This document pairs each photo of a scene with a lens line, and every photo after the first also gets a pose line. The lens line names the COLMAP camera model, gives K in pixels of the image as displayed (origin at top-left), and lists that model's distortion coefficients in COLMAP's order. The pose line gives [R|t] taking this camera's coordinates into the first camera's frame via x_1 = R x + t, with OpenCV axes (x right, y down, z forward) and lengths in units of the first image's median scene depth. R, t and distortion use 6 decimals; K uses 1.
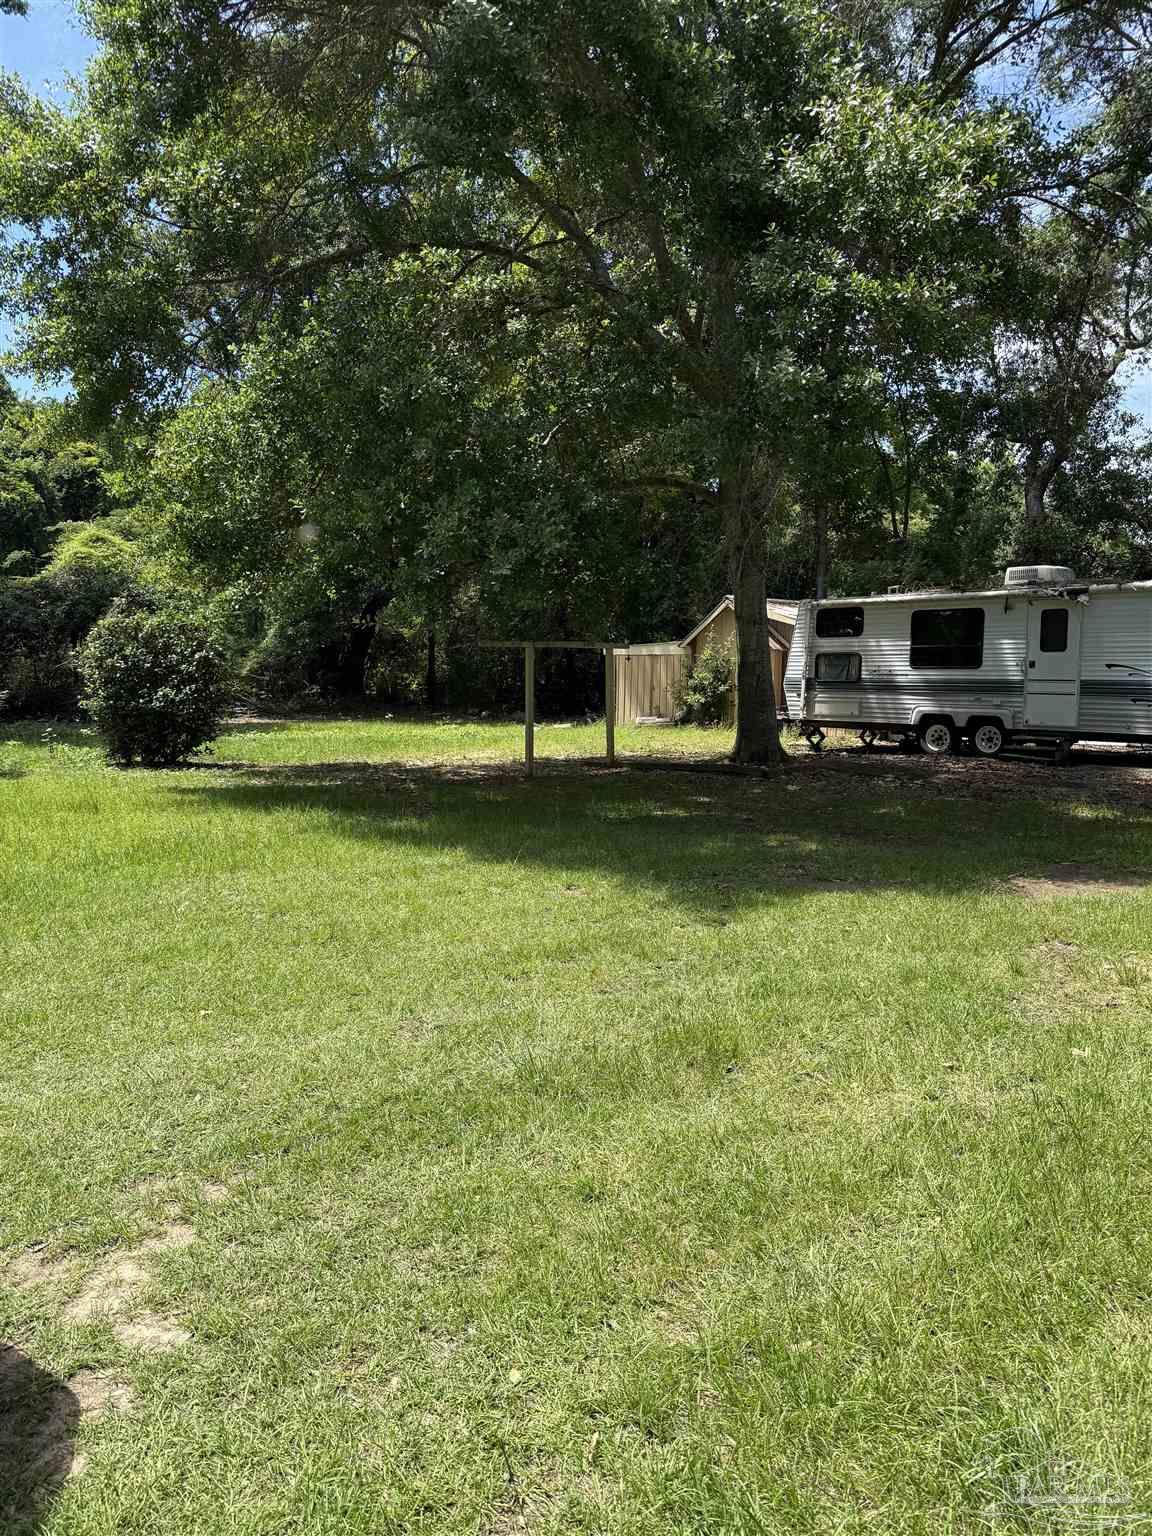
lens RADIAL K [[1046.8, 0, 546.2], [0, 1046.8, 822.3], [0, 0, 1]] dist [0.000004, -0.055403]
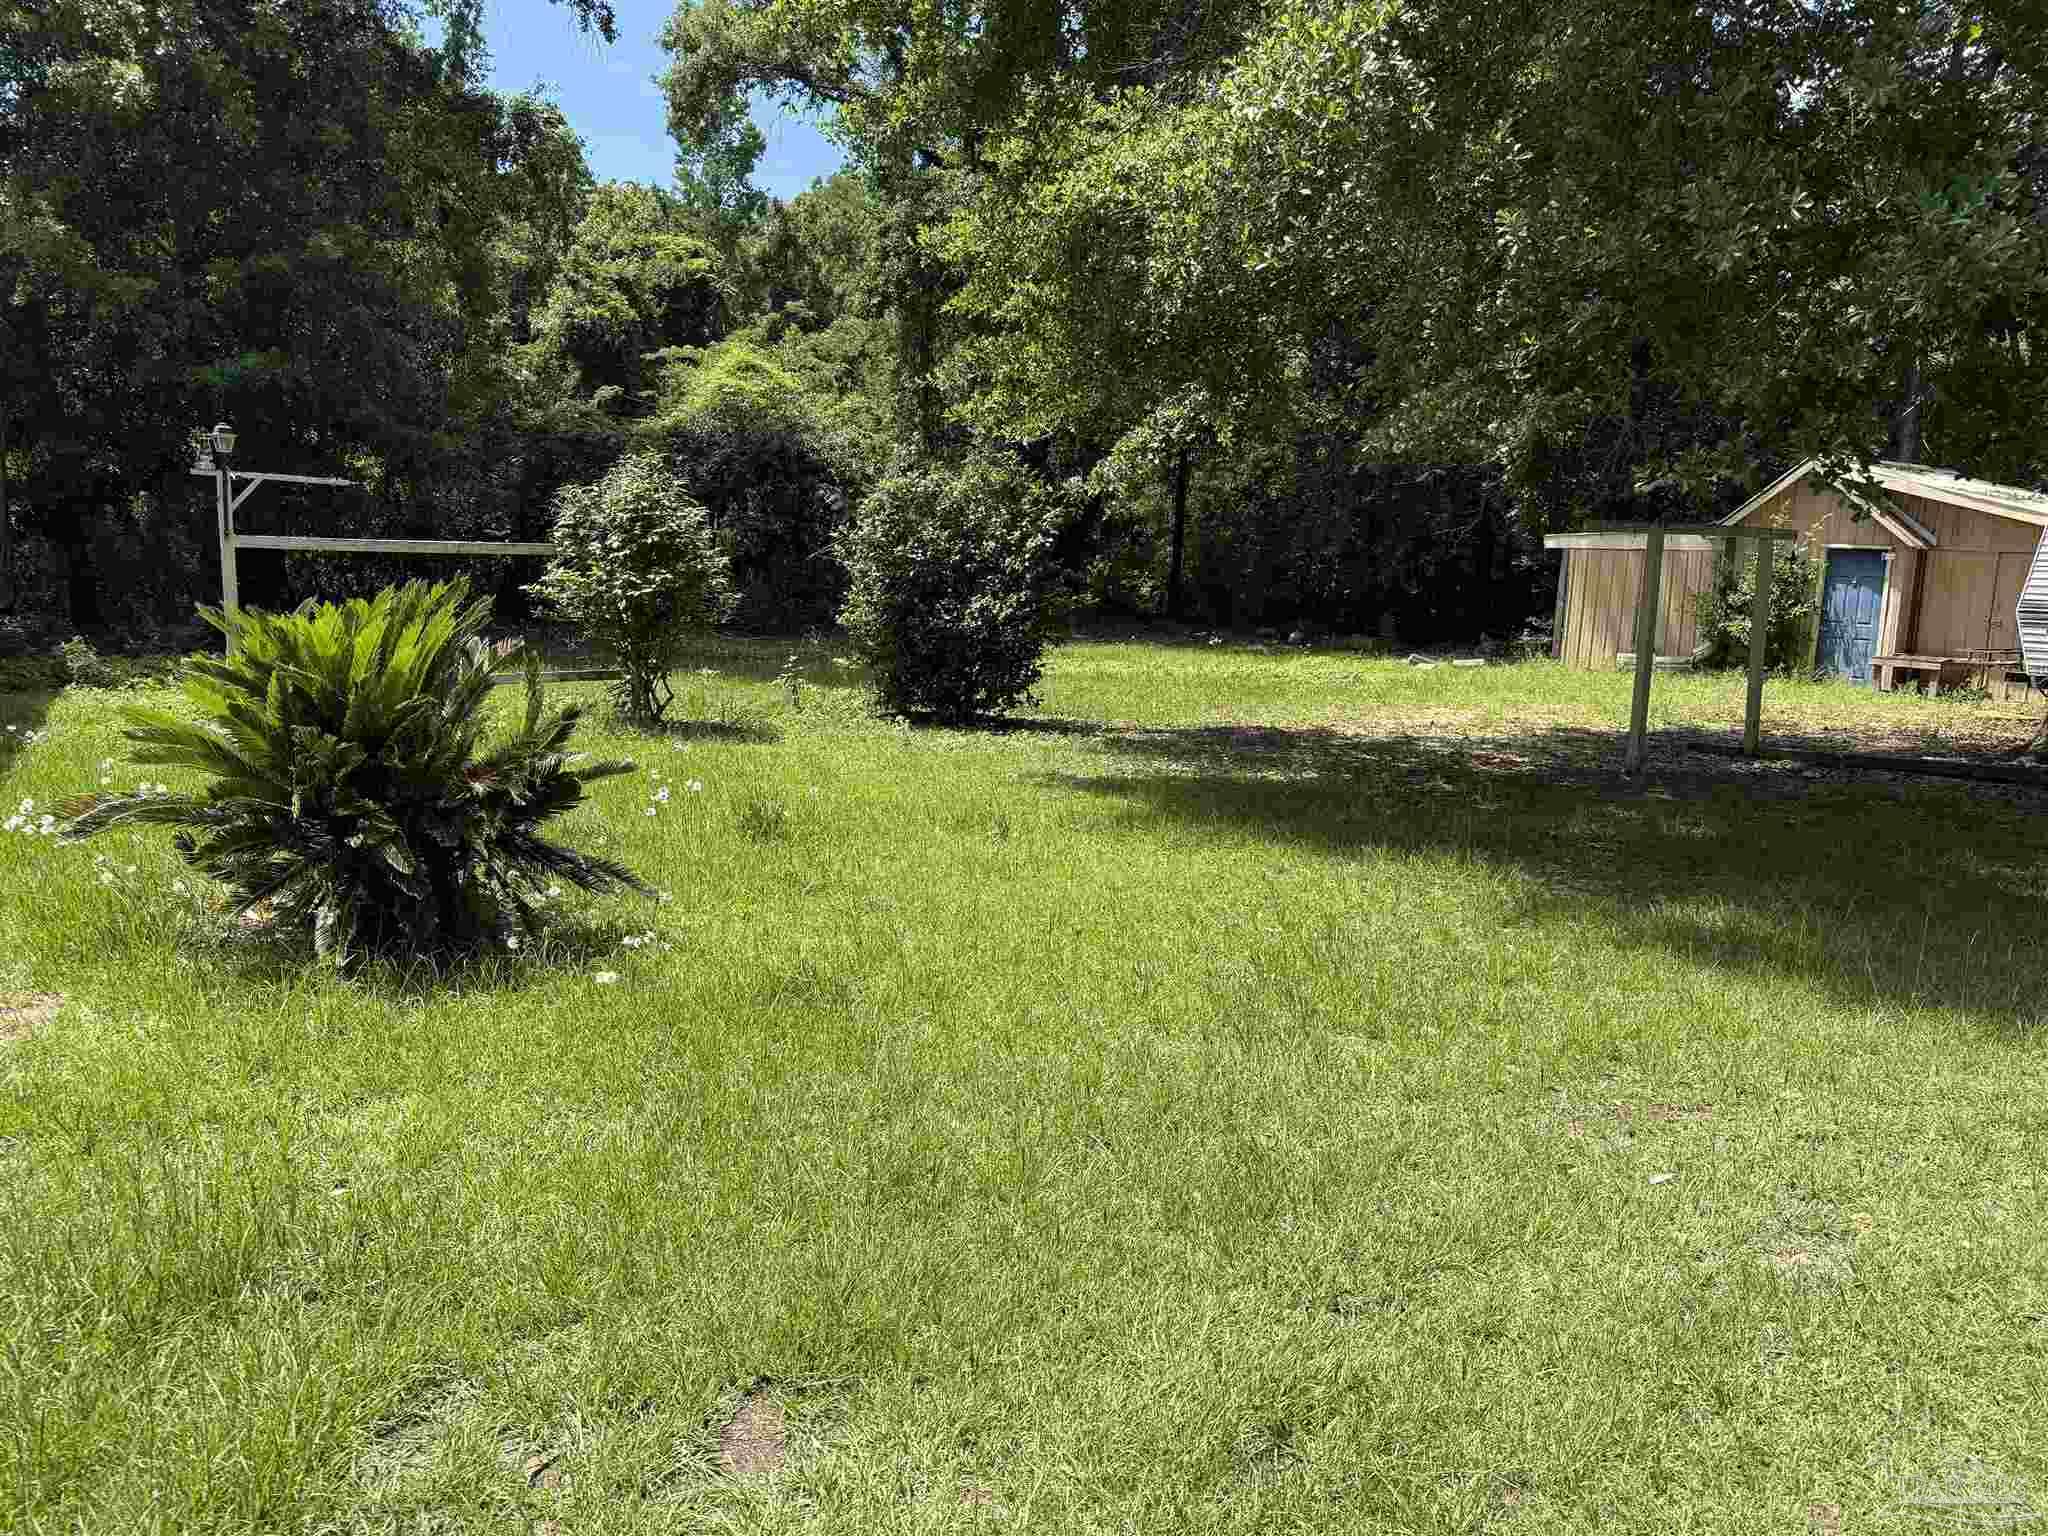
lens RADIAL K [[1466.4, 0, 971.3], [0, 1466.4, 769.8], [0, 0, 1]] dist [0.001441, -0.003205]
pose [[0.982207, 0.044408, -0.182478, -0.130206], [-0.045099, 0.998982, 0.000365, -0.017535], [0.182308, 0.007871, 0.983210, 0.103366]]
